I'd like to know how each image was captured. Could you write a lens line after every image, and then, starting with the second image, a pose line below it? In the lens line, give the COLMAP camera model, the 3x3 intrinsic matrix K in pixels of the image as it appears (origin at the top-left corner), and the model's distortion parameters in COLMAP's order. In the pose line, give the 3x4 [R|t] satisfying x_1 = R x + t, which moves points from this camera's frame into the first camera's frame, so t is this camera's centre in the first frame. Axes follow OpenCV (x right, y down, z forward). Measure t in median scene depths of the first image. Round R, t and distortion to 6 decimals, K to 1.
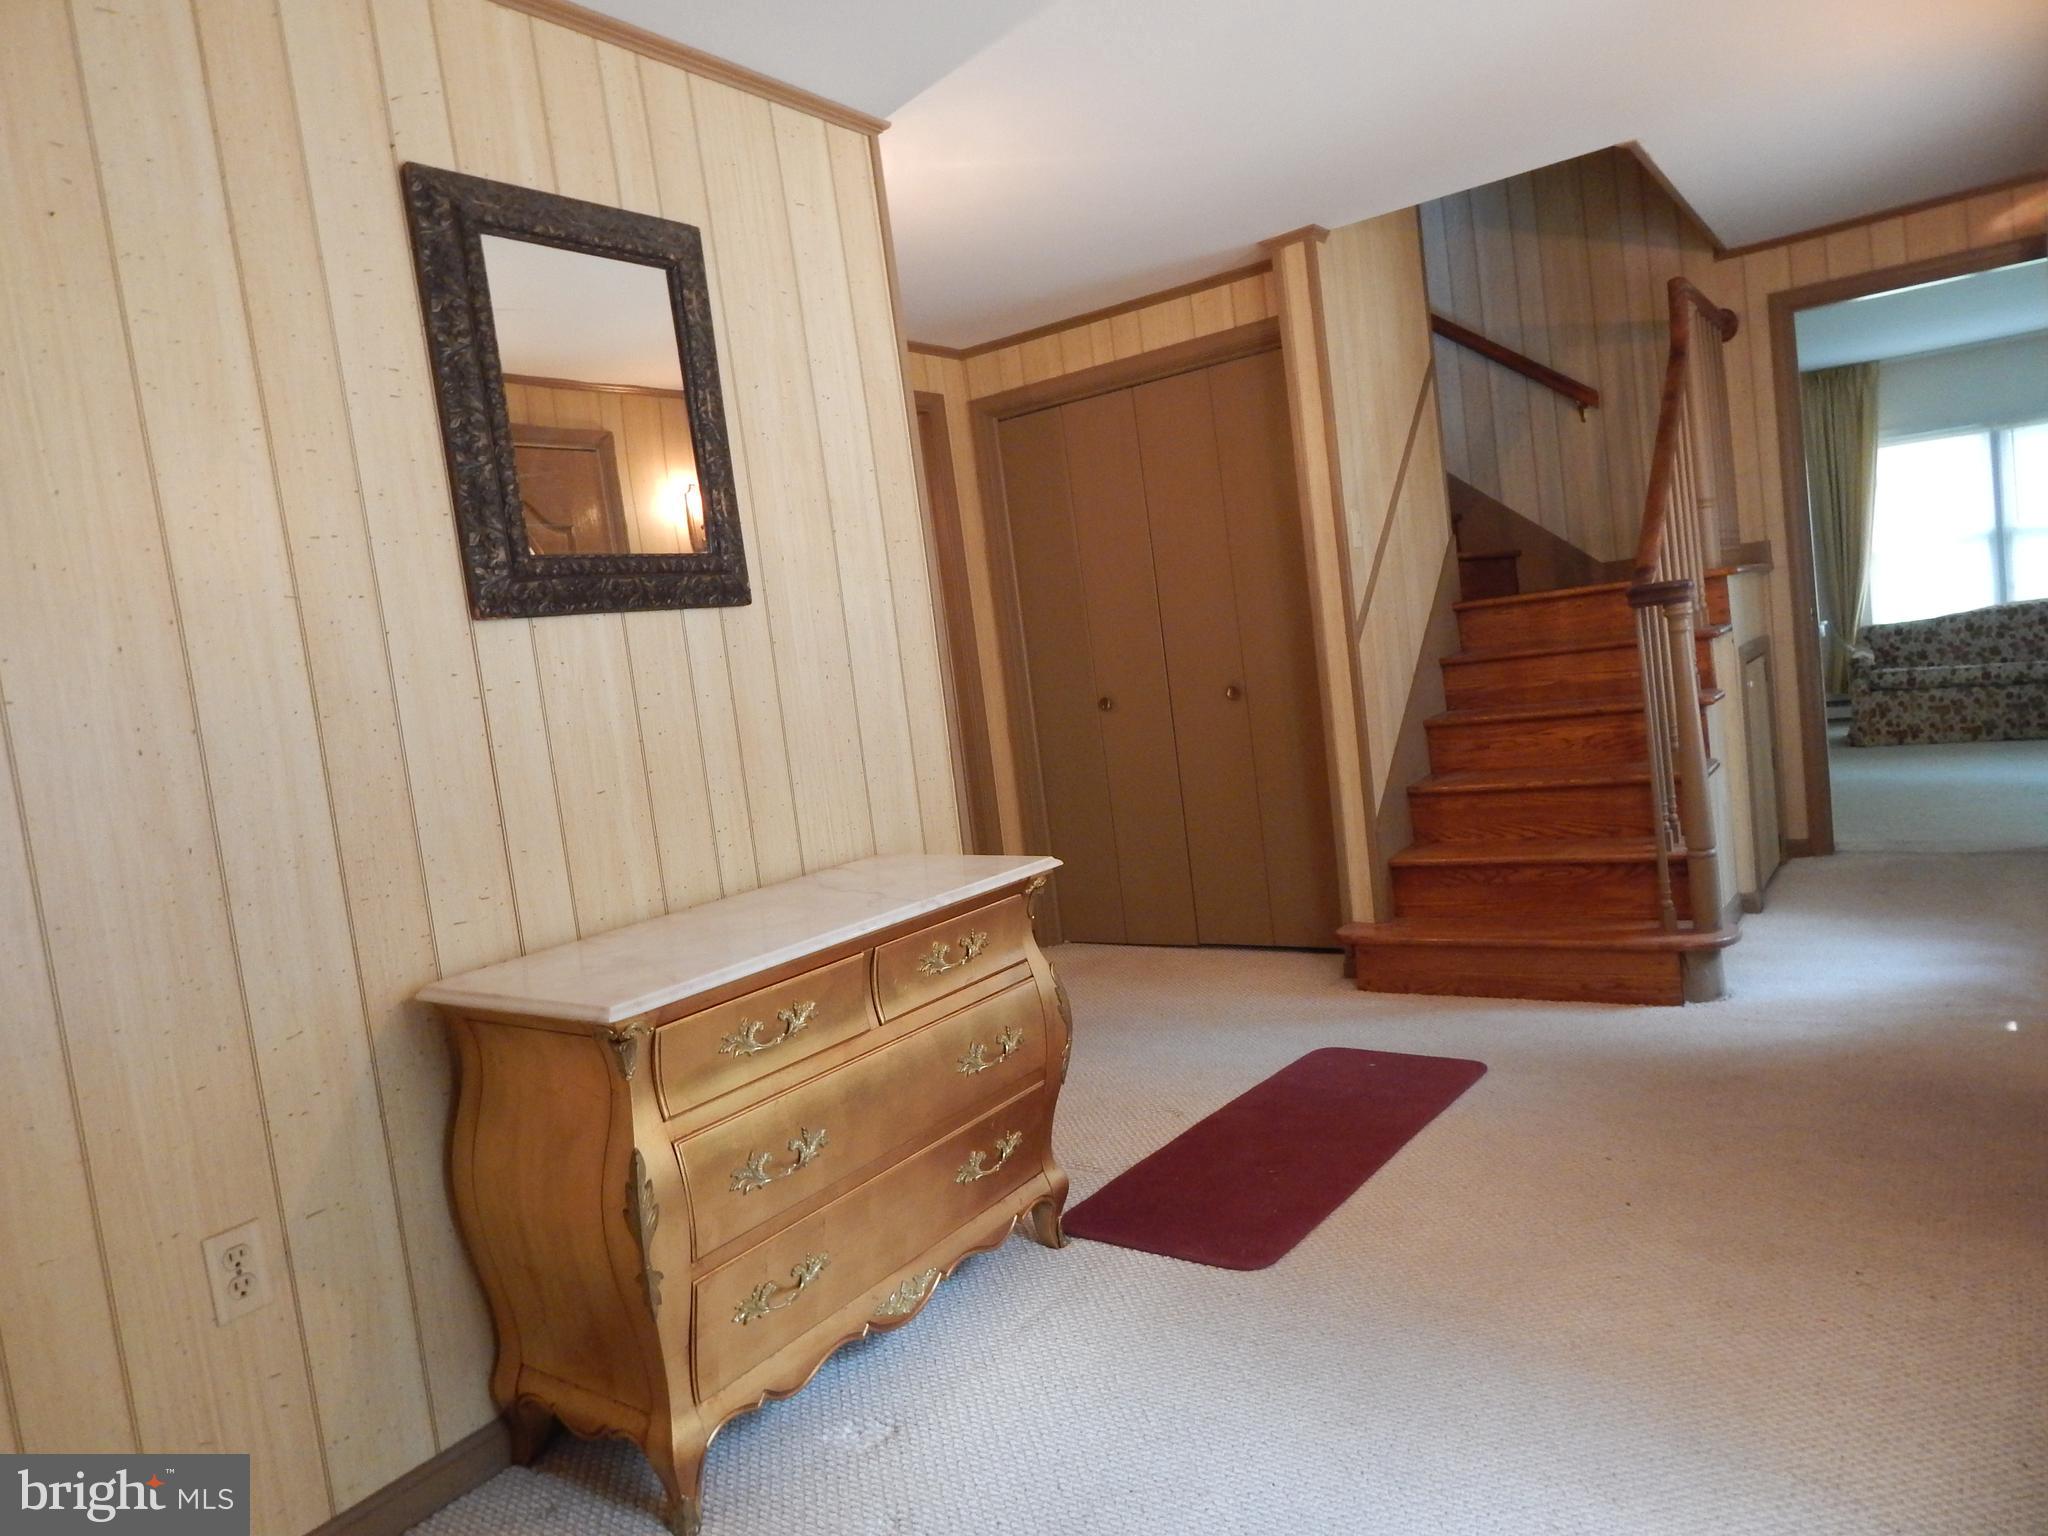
lens RADIAL K [[1345.3, 0, 1028.1], [0, 1345.3, 764.3], [0, 0, 1]] dist [-0.009977, -0.001333]
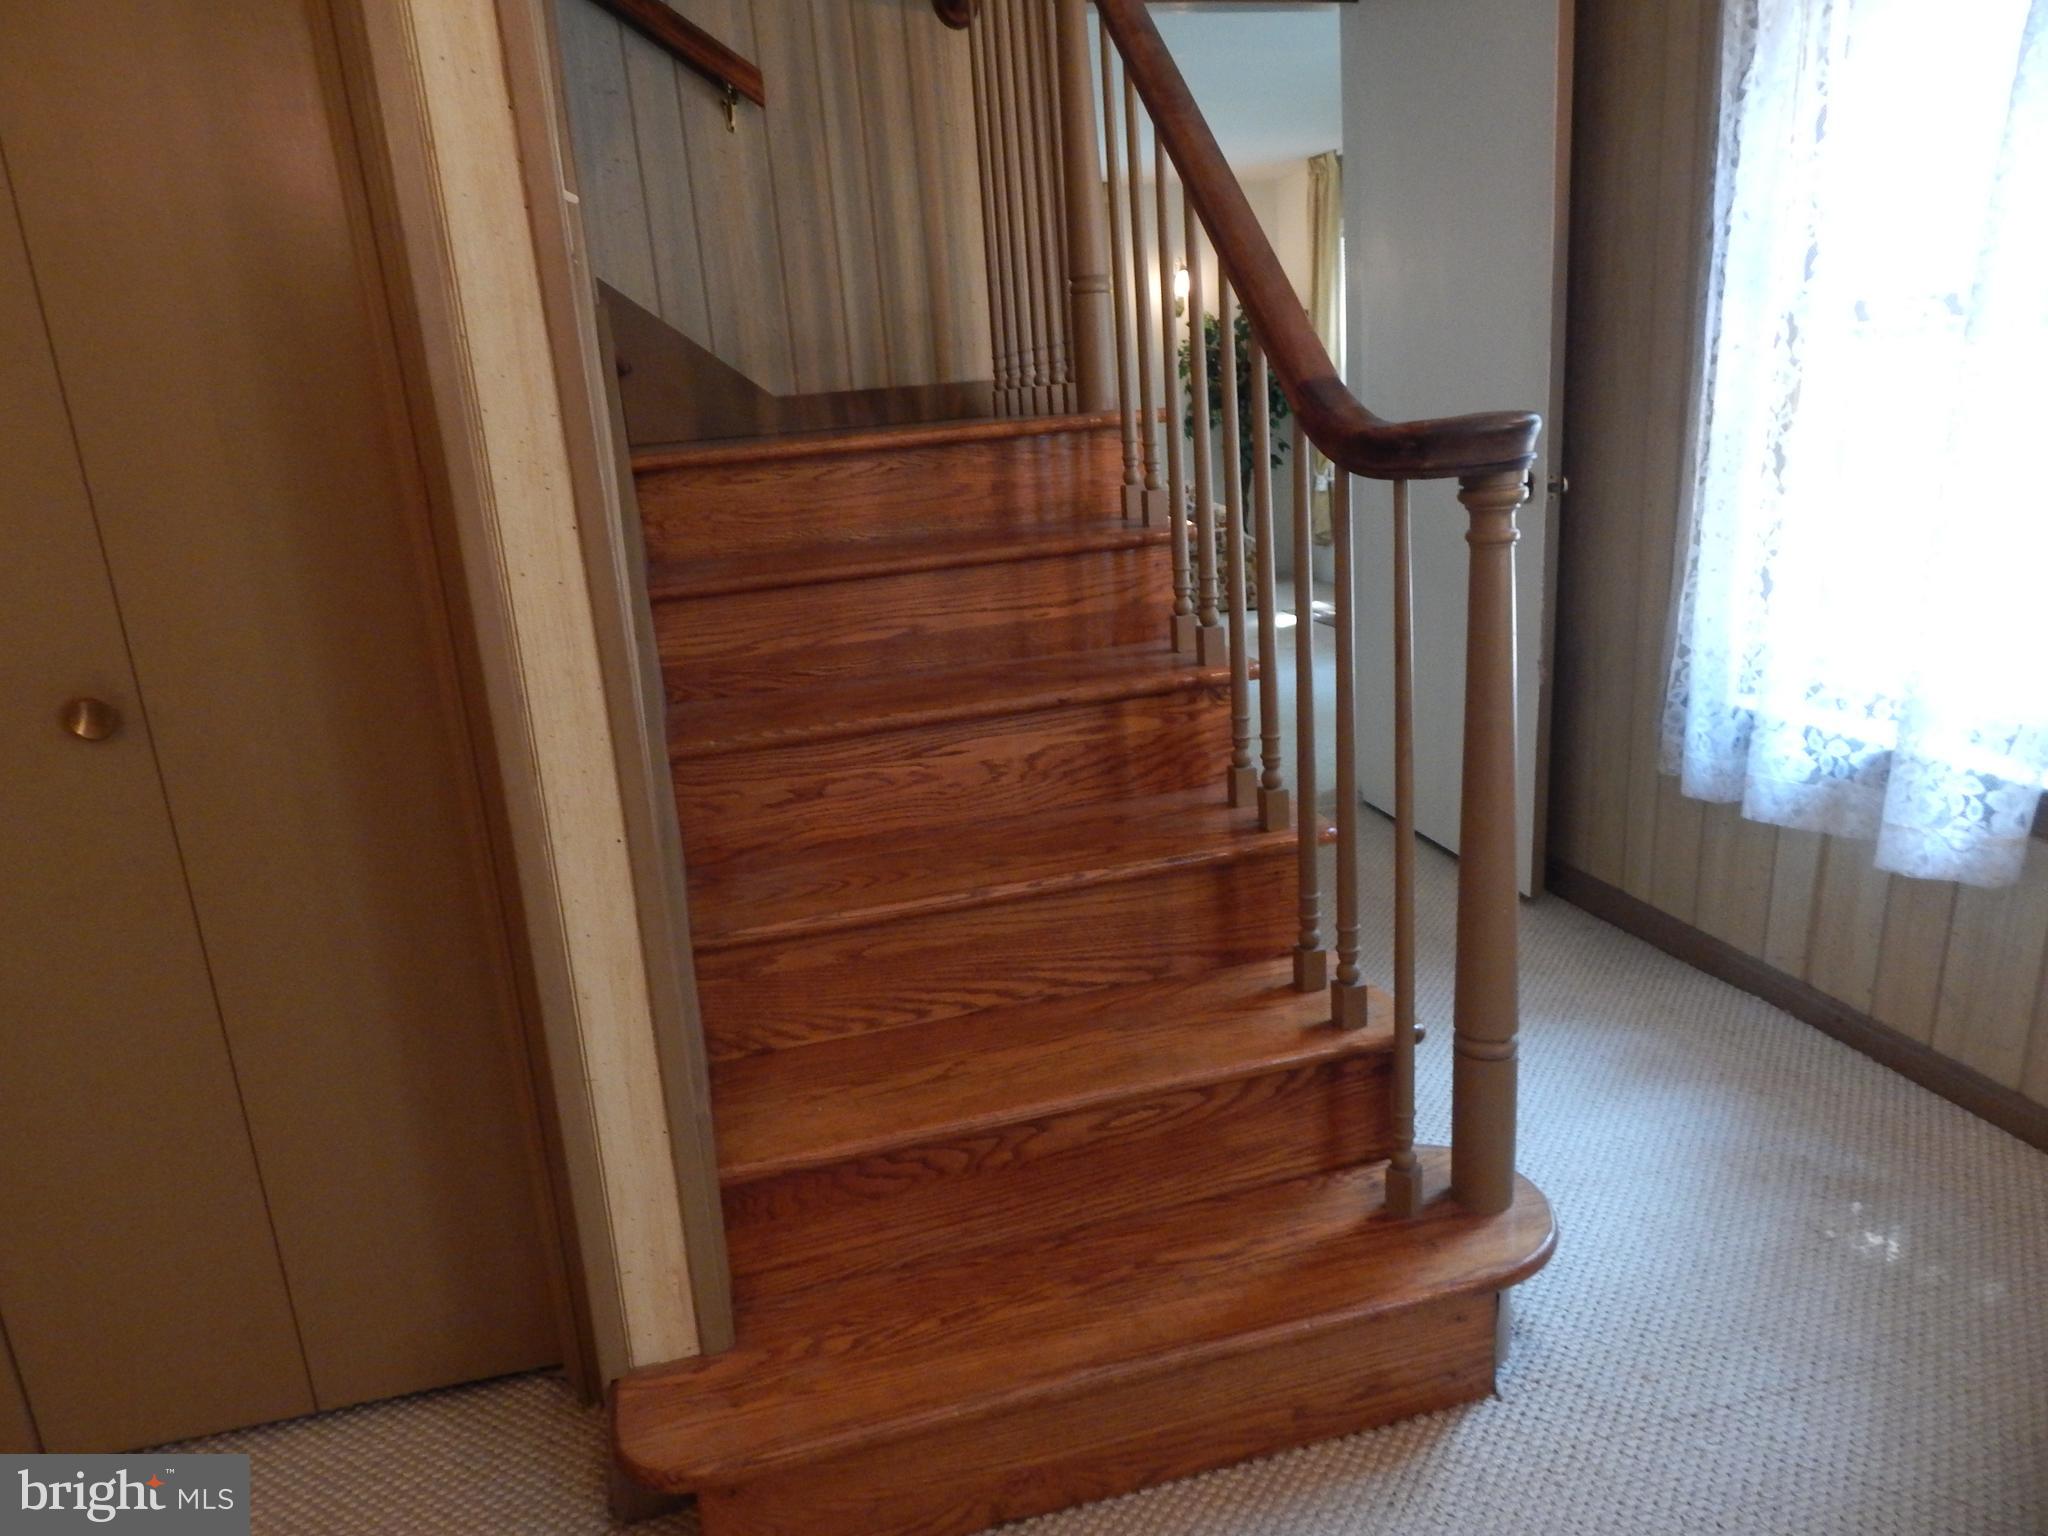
lens RADIAL K [[1345.3, 0, 1041.2], [0, 1345.3, 754.9], [0, 0, 1]] dist [-0.009977, -0.001333]
pose [[0.642495, -0.119617, 0.756896, 0.061392], [0.053664, 0.992340, 0.111274, -0.068949], [-0.764409, -0.030875, 0.643992, 0.662624]]
